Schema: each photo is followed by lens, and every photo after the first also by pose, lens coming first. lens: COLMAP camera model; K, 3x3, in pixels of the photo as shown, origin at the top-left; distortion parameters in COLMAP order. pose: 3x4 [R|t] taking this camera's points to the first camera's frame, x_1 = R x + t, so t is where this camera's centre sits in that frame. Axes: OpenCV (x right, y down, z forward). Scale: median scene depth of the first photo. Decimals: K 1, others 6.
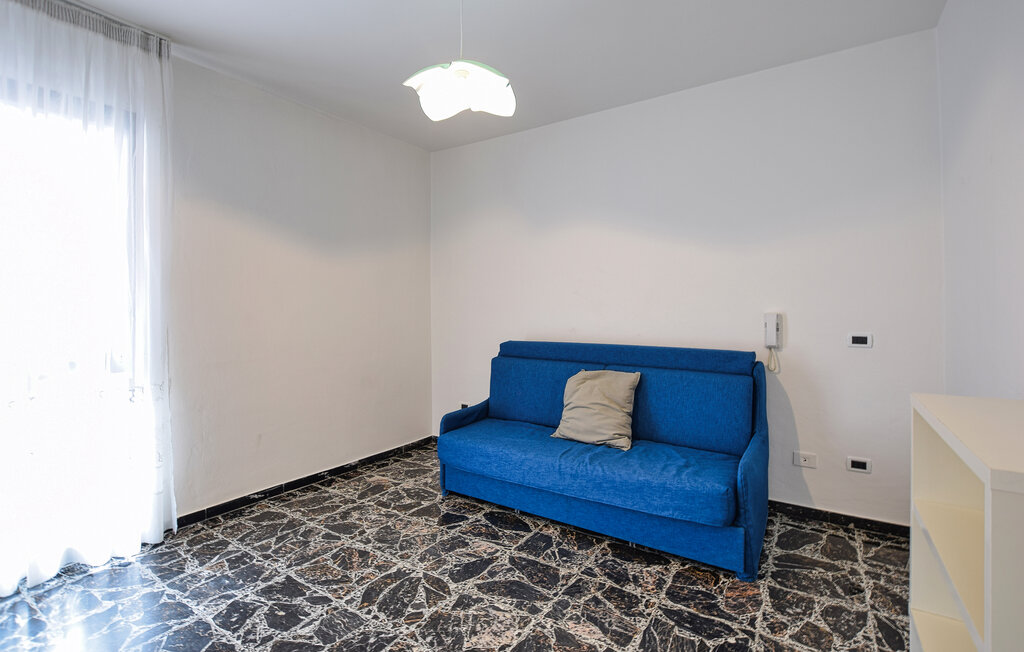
lens RADIAL K [[459.9, 0, 532.5], [0, 459.9, 315.0], [0, 0, 1]] dist [-0.000732, -0.000120]
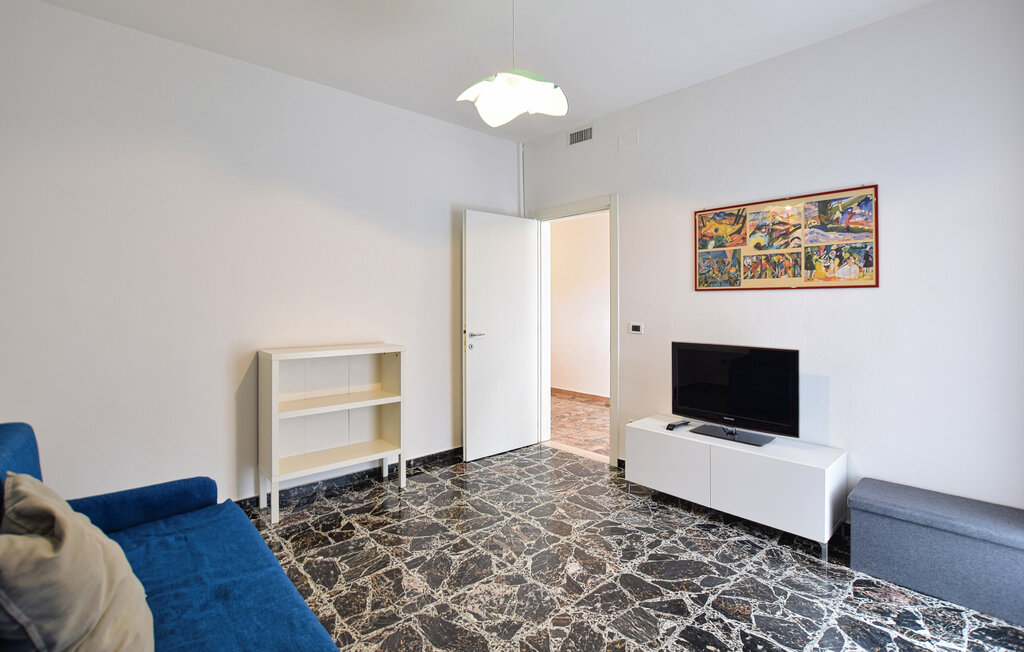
lens RADIAL K [[459.9, 0, 532.5], [0, 459.9, 315.0], [0, 0, 1]] dist [-0.000732, -0.000120]
pose [[-0.962590, -0.000276, 0.270961, -0.459228], [0.009357, 0.999369, 0.034257, -0.013574], [-0.270799, 0.035511, -0.961981, 1.920133]]
